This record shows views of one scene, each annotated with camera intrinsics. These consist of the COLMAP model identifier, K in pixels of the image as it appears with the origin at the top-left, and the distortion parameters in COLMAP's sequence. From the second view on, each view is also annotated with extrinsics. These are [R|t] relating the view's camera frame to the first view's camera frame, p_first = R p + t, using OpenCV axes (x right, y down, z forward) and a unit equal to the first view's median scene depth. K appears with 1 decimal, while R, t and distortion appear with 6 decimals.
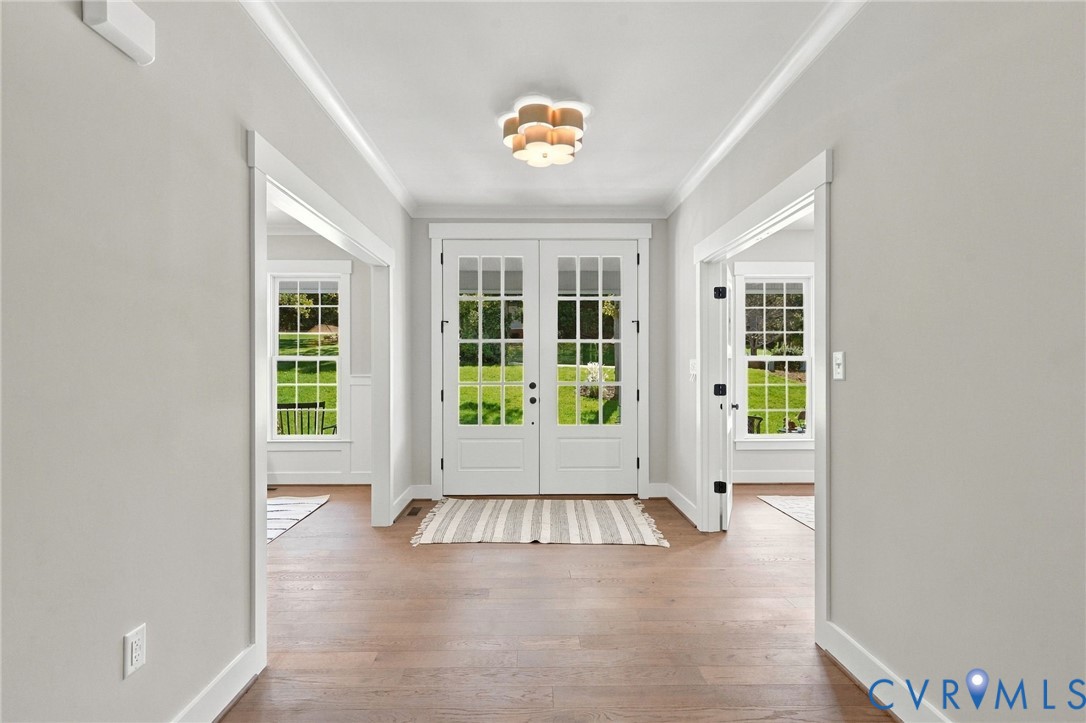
lens RADIAL K [[498.8, 0, 540.6], [0, 498.8, 366.3], [0, 0, 1]] dist [0.012391, -0.004637]
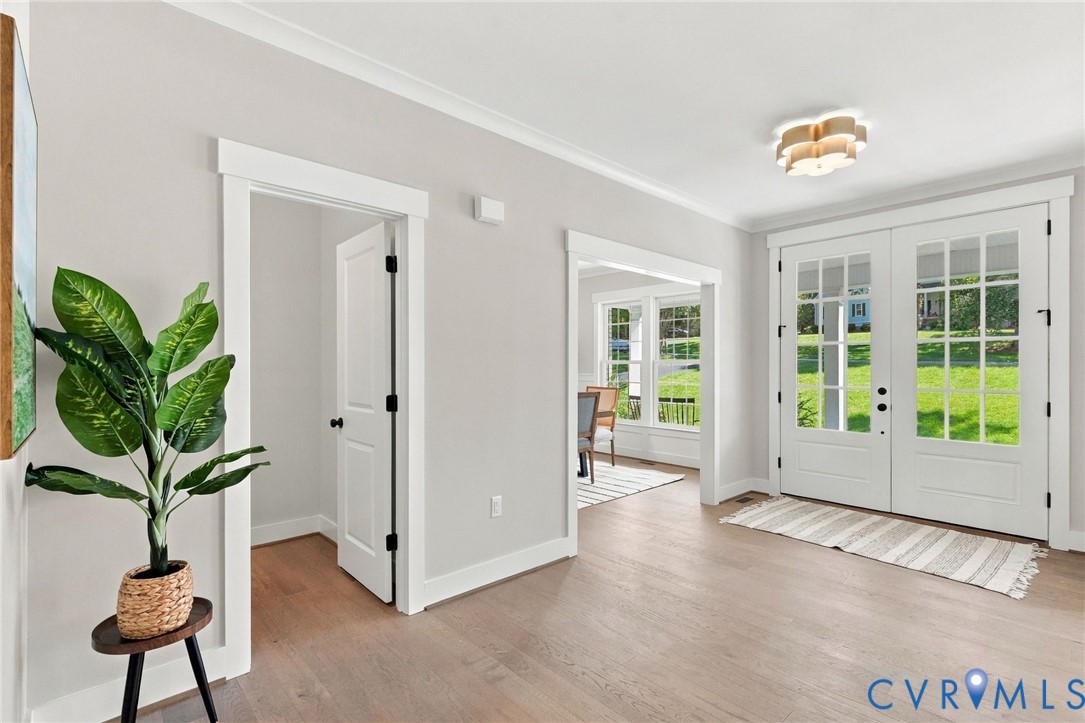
lens RADIAL K [[498.3, 0, 540.7], [0, 498.3, 366.2], [0, 0, 1]] dist [0.012391, -0.004637]
pose [[0.665649, 0.000969, -0.746265, 0.295235], [-0.001309, 0.999999, 0.000130, -0.006792], [0.746264, 0.000890, 0.665649, -0.084109]]
